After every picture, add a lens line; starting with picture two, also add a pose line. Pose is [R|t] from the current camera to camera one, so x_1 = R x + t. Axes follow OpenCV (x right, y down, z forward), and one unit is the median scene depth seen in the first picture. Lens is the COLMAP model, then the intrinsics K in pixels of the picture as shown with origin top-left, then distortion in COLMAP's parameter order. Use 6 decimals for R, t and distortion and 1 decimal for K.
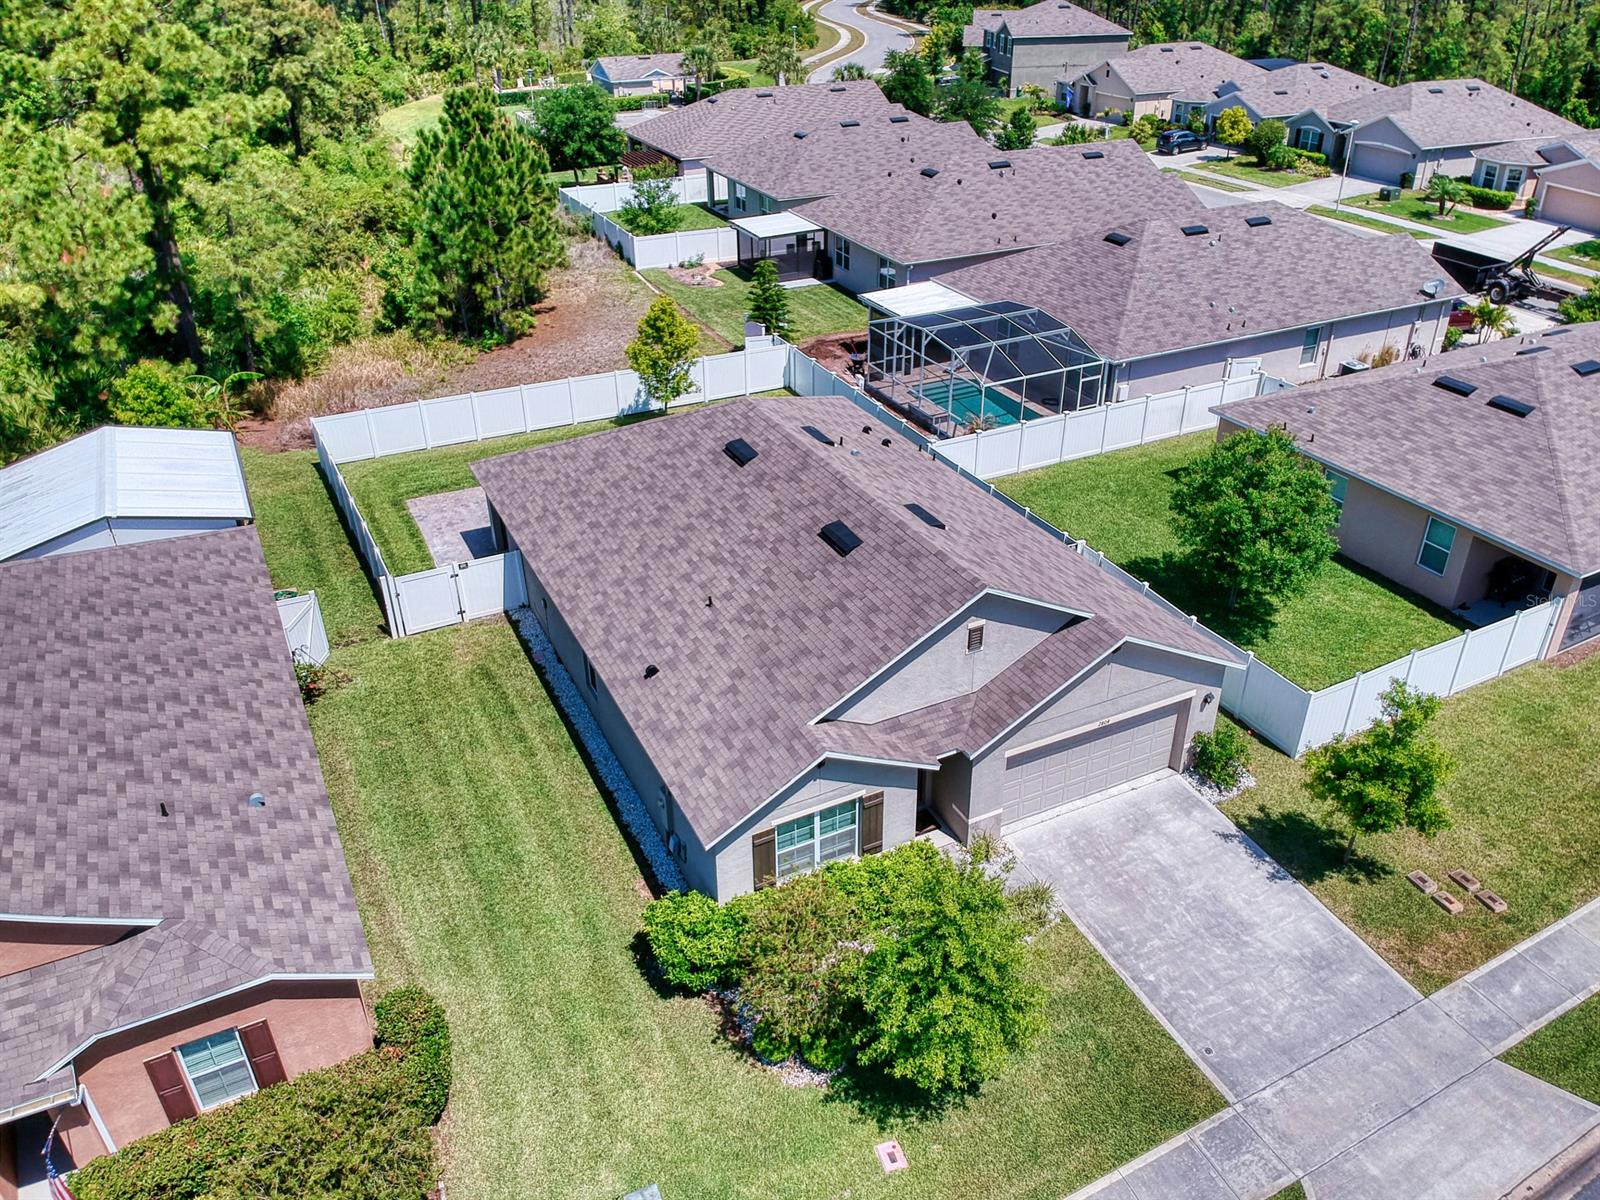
lens RADIAL K [[1187.5, 0, 806.3], [0, 1187.5, 589.8], [0, 0, 1]] dist [0.075923, -0.142511]
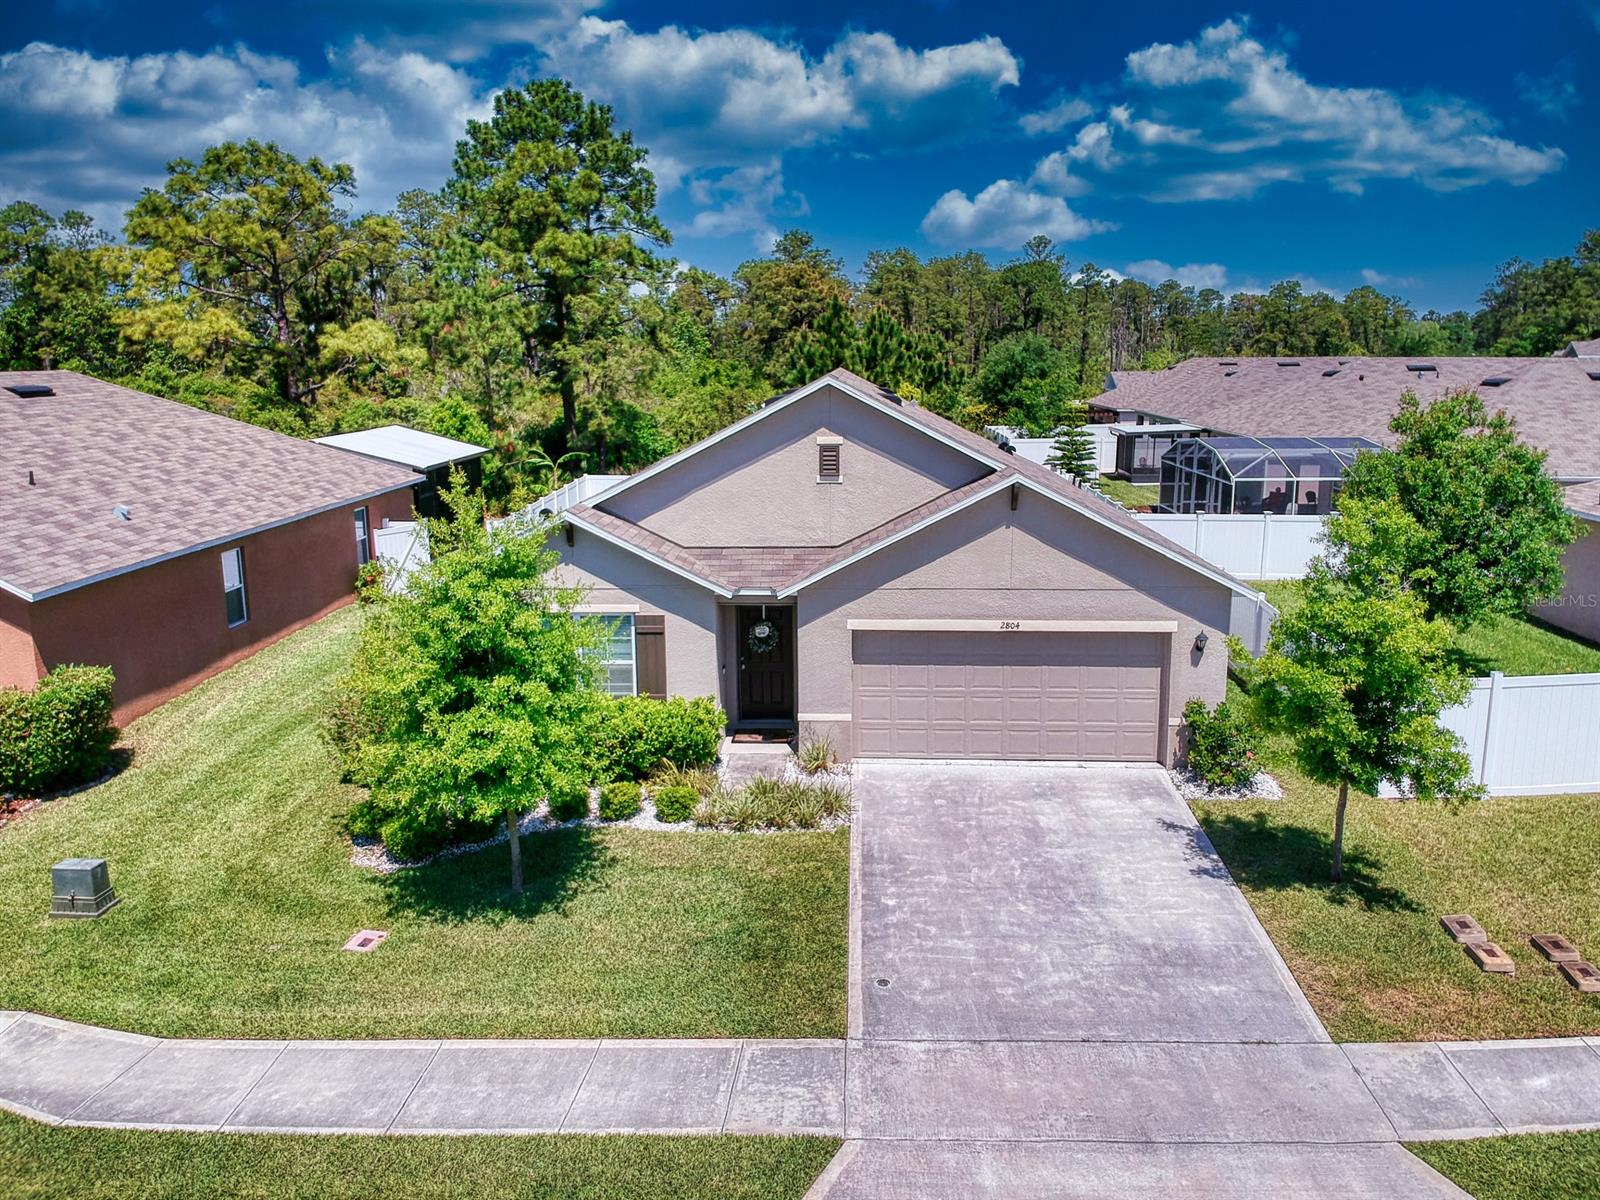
lens RADIAL K [[1187.5, 0, 810.7], [0, 1187.5, 568.9], [0, 0, 1]] dist [0.075923, -0.142511]
pose [[0.876141, 0.091372, -0.473315, 0.464577], [-0.244032, 0.930832, -0.272028, 0.294276], [0.415721, 0.353839, 0.837838, 0.320375]]
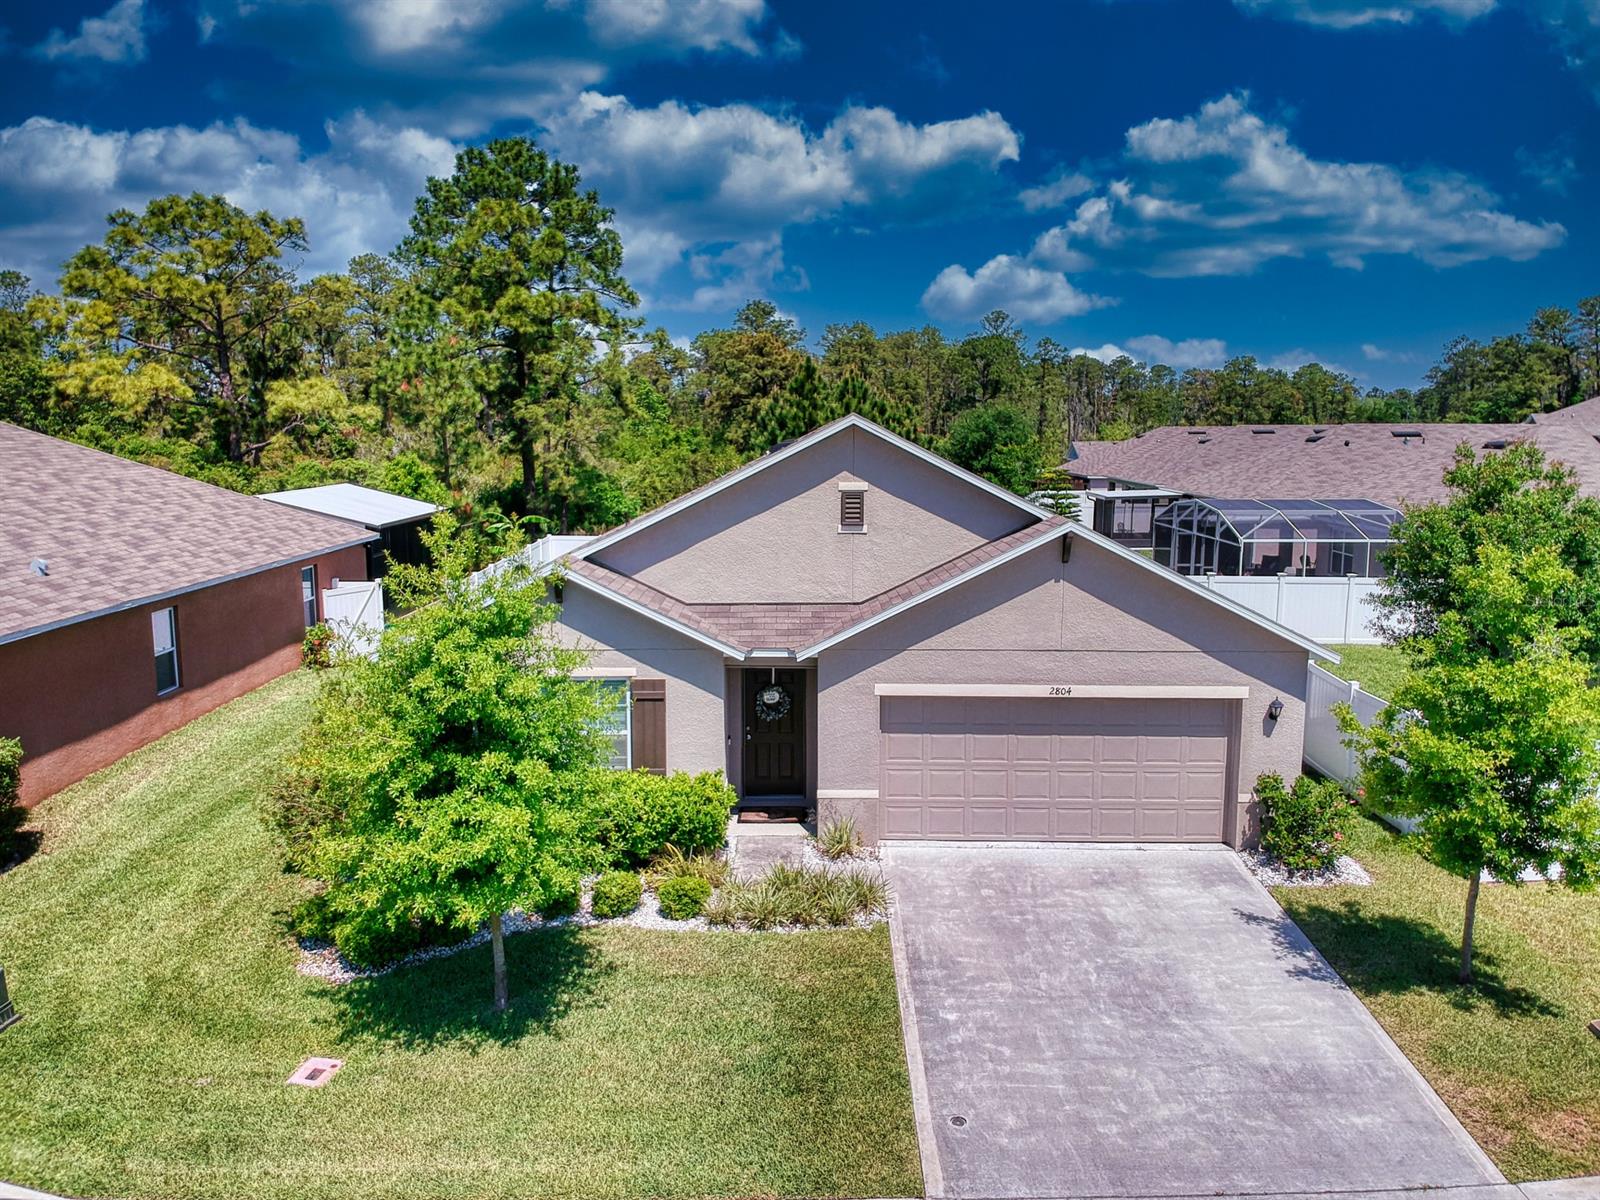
lens RADIAL K [[1187.5, 0, 803.6], [0, 1187.5, 600.4], [0, 0, 1]] dist [0.075923, -0.142511]
pose [[0.892407, 0.071641, -0.445507, 0.393365], [-0.230985, 0.920678, -0.314639, 0.288994], [0.387628, 0.383692, 0.838168, 0.379738]]
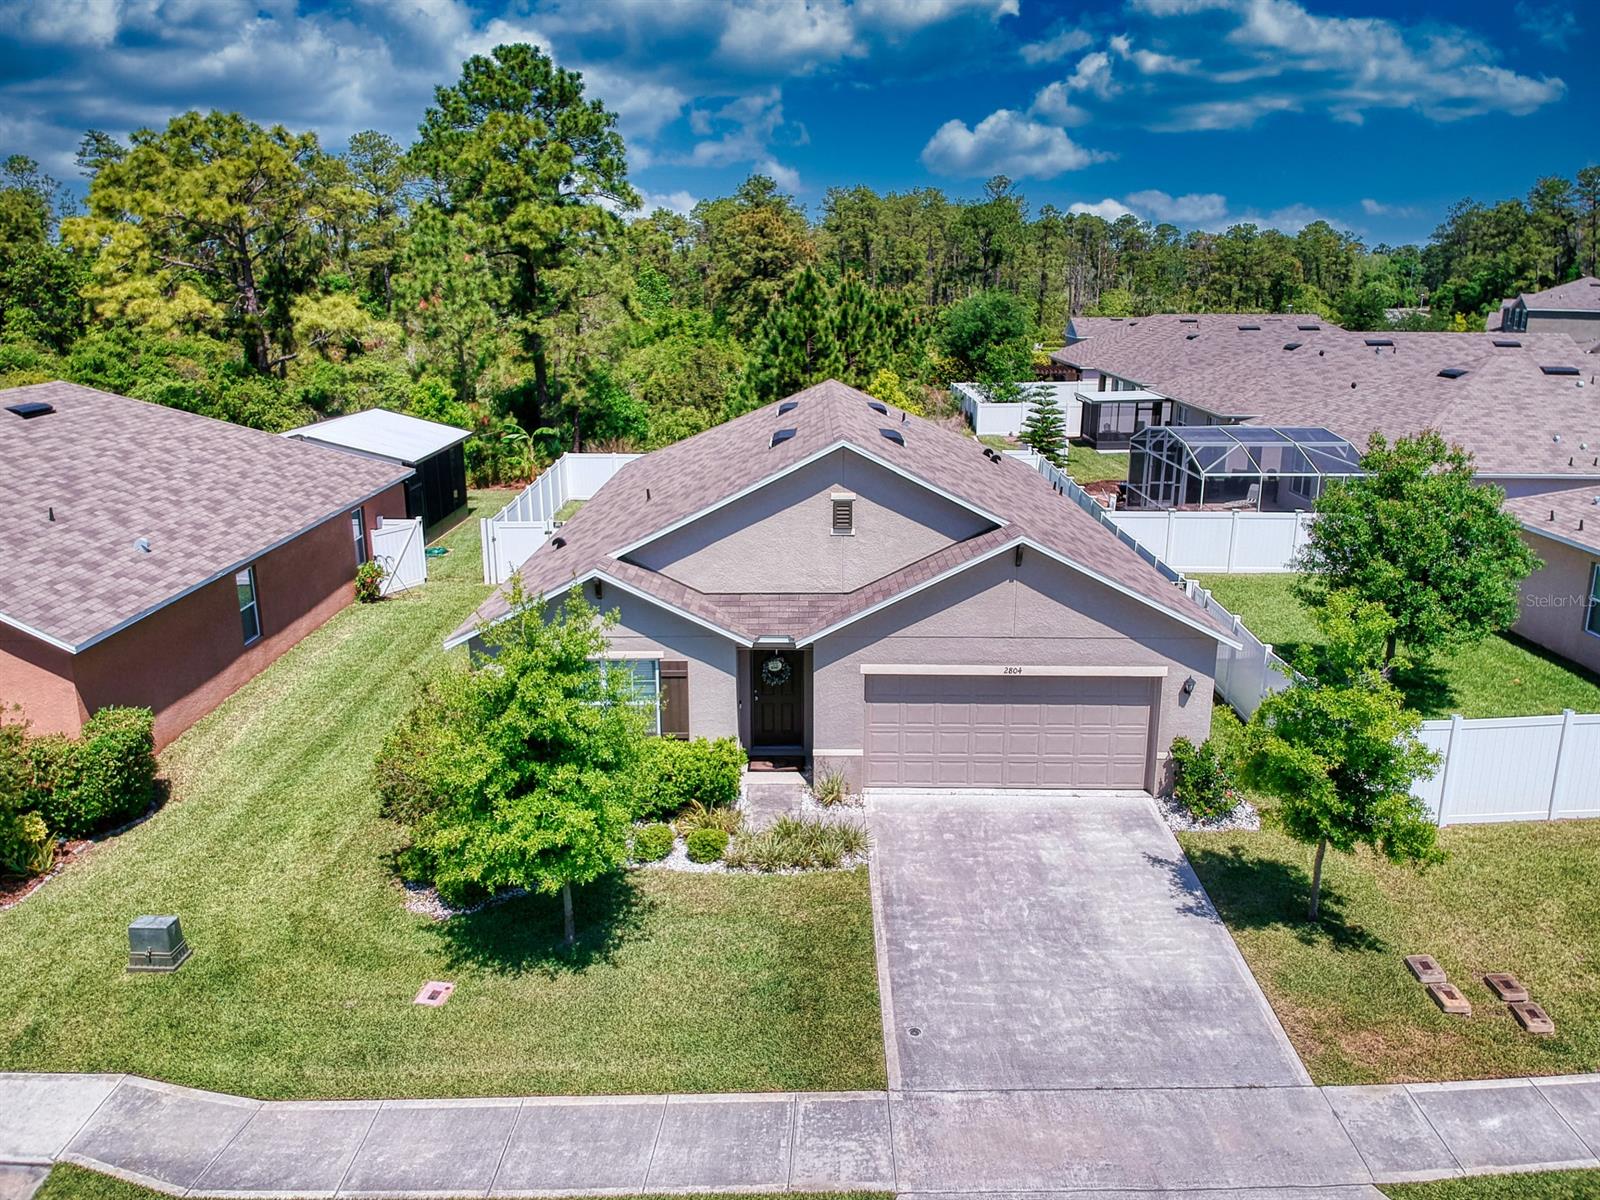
lens RADIAL K [[1187.5, 0, 807.8], [0, 1187.5, 572.9], [0, 0, 1]] dist [0.075923, -0.142511]
pose [[0.893593, 0.116370, -0.433531, 0.442468], [-0.230333, 0.947838, -0.220339, 0.243955], [0.385277, 0.296750, 0.873786, 0.244529]]
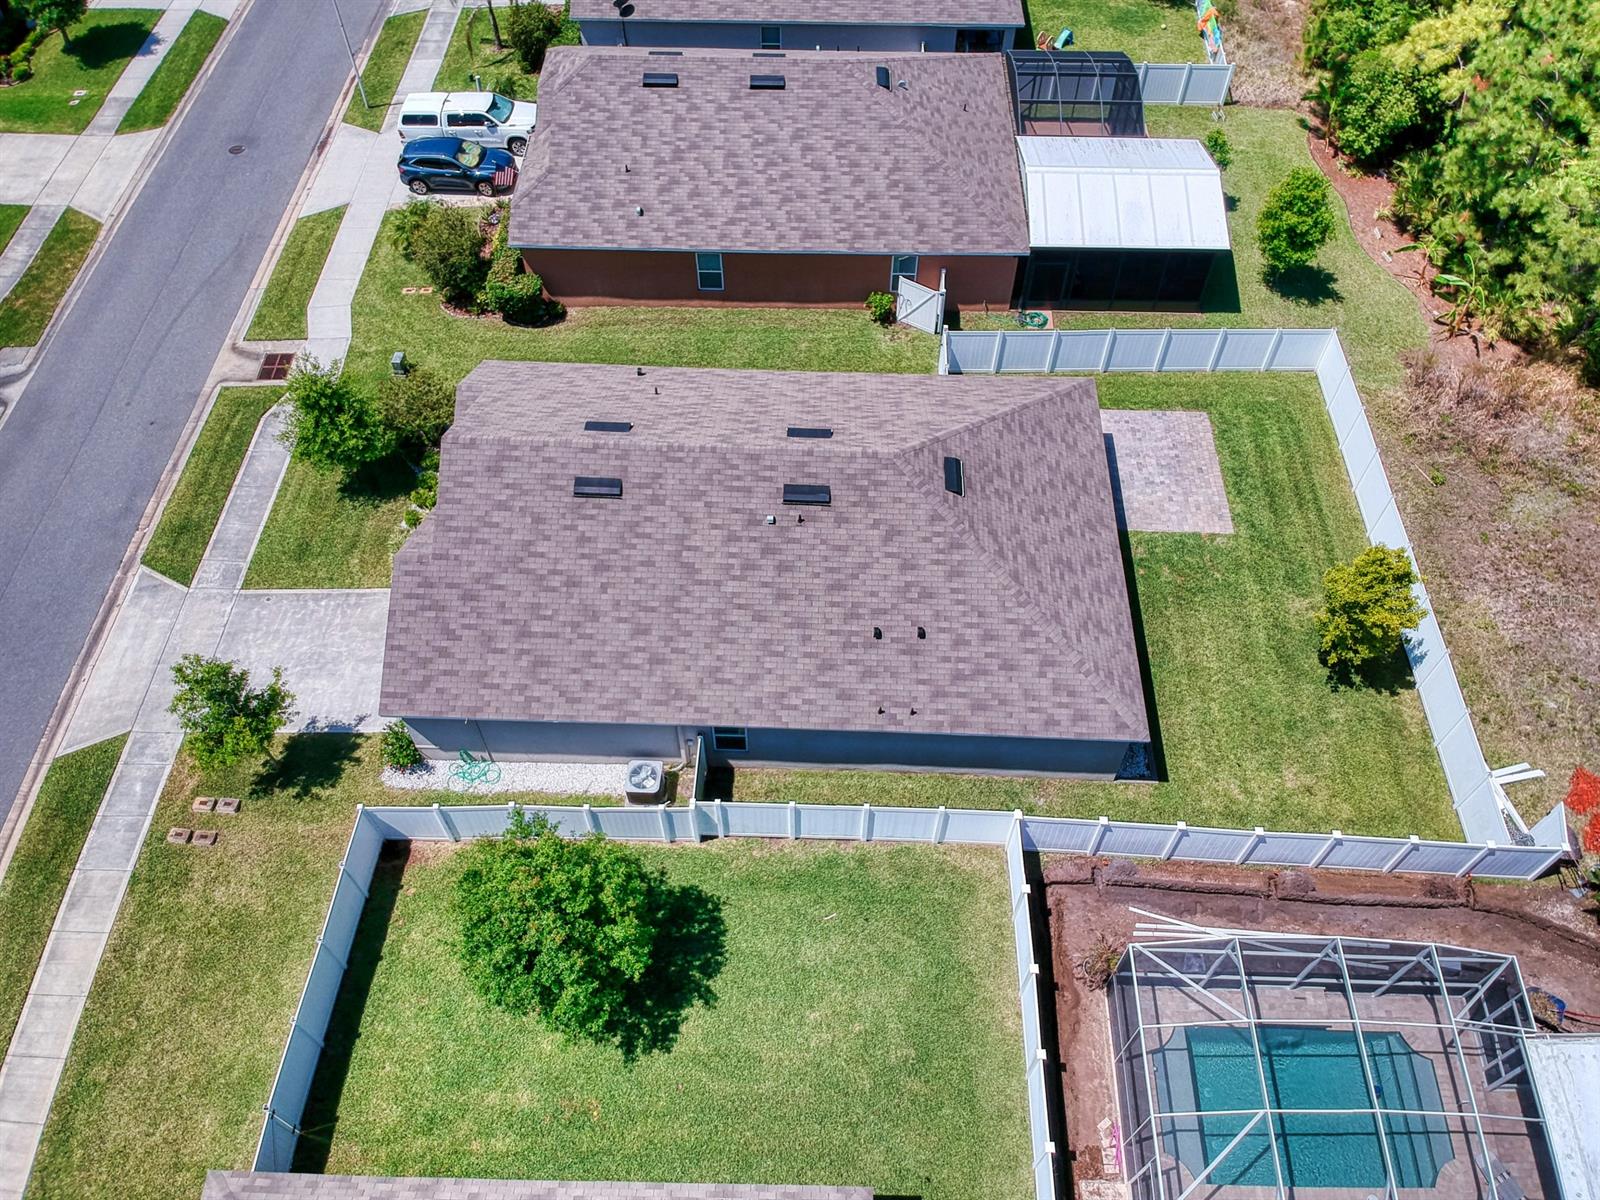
lens RADIAL K [[1187.5, 0, 805.1], [0, 1187.5, 584.9], [0, 0, 1]] dist [0.075923, -0.142511]
pose [[-0.481554, 0.699412, -0.528137, 0.680961], [-0.437638, 0.330203, 0.836325, -1.087065], [0.759328, 0.633869, 0.147079, 1.060166]]
